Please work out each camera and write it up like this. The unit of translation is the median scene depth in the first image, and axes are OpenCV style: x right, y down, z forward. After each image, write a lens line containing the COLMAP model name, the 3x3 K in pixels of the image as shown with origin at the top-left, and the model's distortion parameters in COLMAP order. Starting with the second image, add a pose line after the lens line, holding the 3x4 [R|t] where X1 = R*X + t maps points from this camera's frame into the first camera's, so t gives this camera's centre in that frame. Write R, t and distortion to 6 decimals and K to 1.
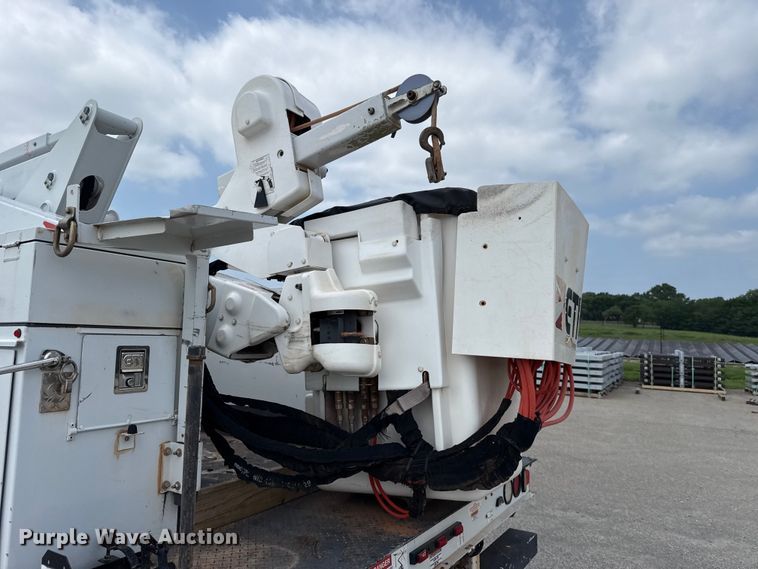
lens RADIAL K [[555.2, 0, 376.7], [0, 555.2, 287.7], [0, 0, 1]] dist [0.027166, -0.001714]
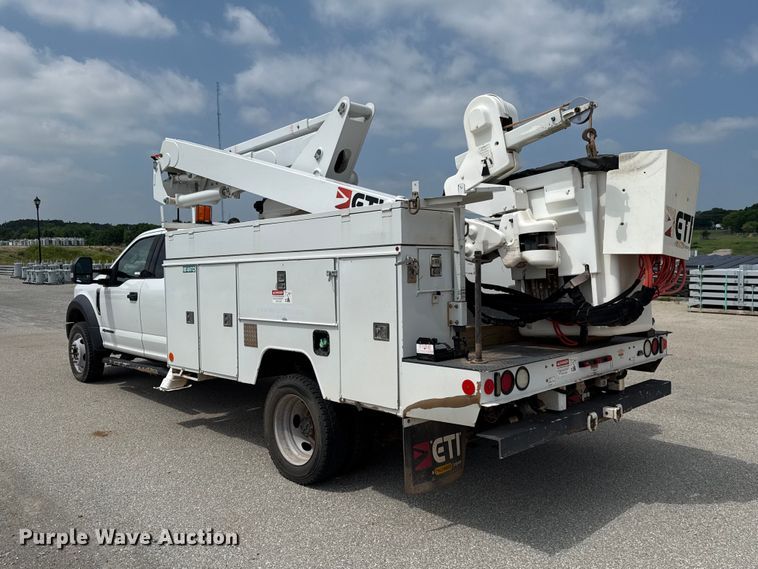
lens RADIAL K [[555.2, 0, 376.7], [0, 555.2, 287.7], [0, 0, 1]] dist [0.027166, -0.001714]
pose [[0.961757, -0.021190, -0.273084, -0.072199], [0.057900, 0.990201, 0.127079, -0.040232], [0.267715, -0.138031, 0.953560, -0.878917]]
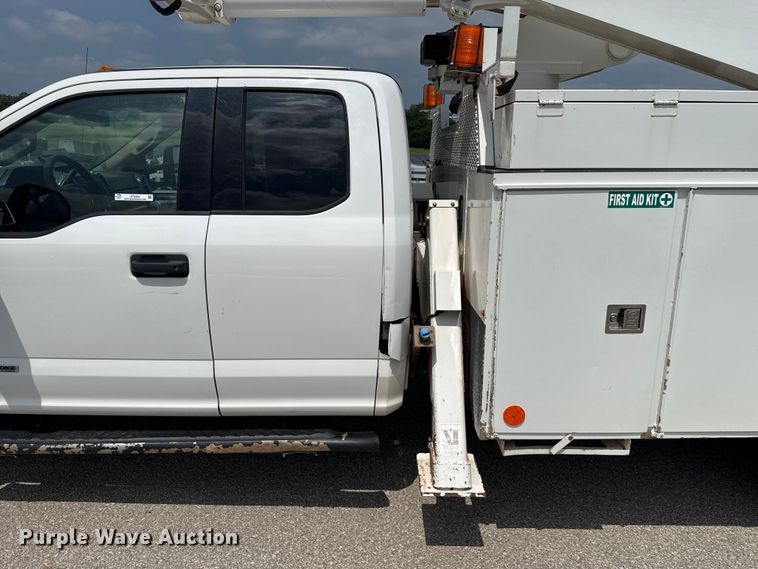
lens RADIAL K [[555.2, 0, 376.7], [0, 555.2, 287.7], [0, 0, 1]] dist [0.027166, -0.001714]
pose [[0.895725, -0.111371, 0.430433, -2.480756], [-0.036269, 0.946588, 0.320399, -0.000830], [-0.443126, -0.302601, 0.843844, 0.680562]]
